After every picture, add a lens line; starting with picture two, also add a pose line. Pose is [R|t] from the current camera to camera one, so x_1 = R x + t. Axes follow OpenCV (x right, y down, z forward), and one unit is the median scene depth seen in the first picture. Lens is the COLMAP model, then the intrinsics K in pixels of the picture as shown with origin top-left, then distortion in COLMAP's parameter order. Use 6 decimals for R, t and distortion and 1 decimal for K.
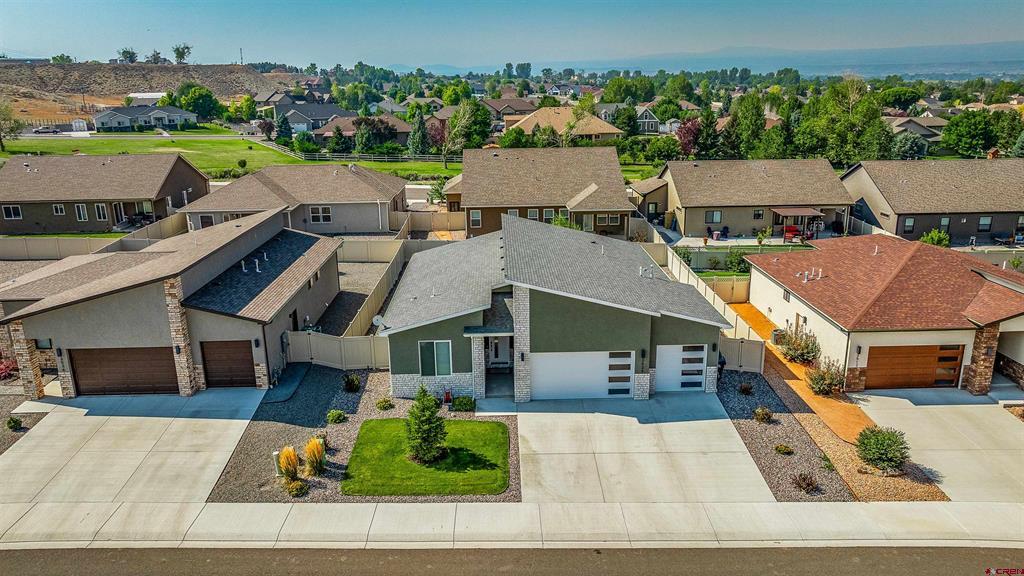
lens RADIAL K [[732.8, 0, 512.0], [0, 732.8, 288.0], [0, 0, 1]] dist [-0.023109, 0.003910]
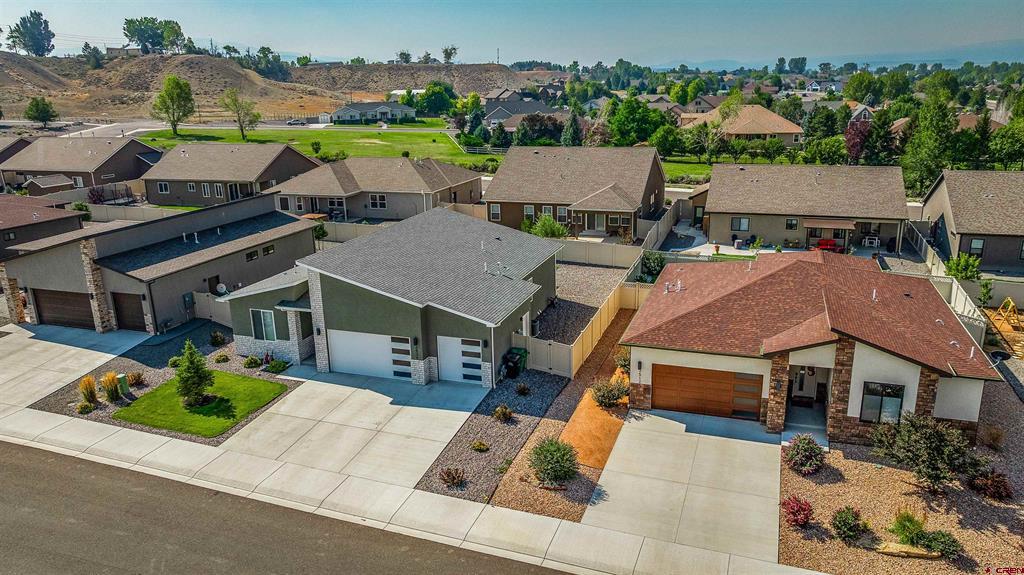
lens RADIAL K [[721.2, 0, 512.0], [0, 721.2, 287.5], [0, 0, 1]] dist [-0.023714, 0.003689]
pose [[0.934212, 0.089518, -0.345303, 0.611923], [-0.086498, 0.995959, 0.024177, -0.023965], [0.346072, 0.007282, 0.938180, 0.055320]]
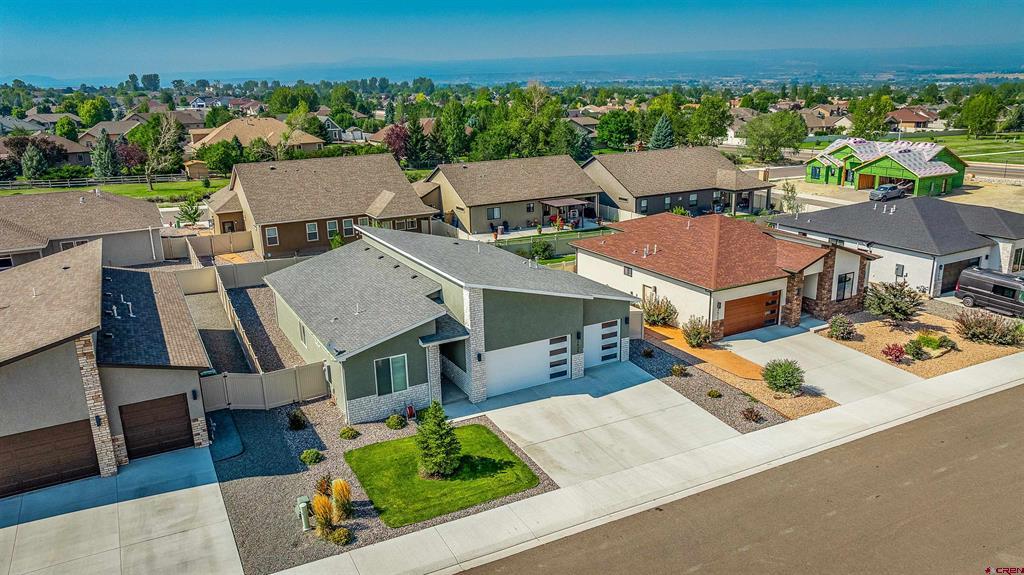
lens RADIAL K [[721.2, 0, 512.0], [0, 721.2, 287.5], [0, 0, 1]] dist [-0.023714, 0.003689]
pose [[0.888925, -0.129408, 0.439393, -0.339569], [0.133295, 0.990829, 0.022149, -0.016445], [-0.438229, 0.038880, 0.898022, 0.071494]]
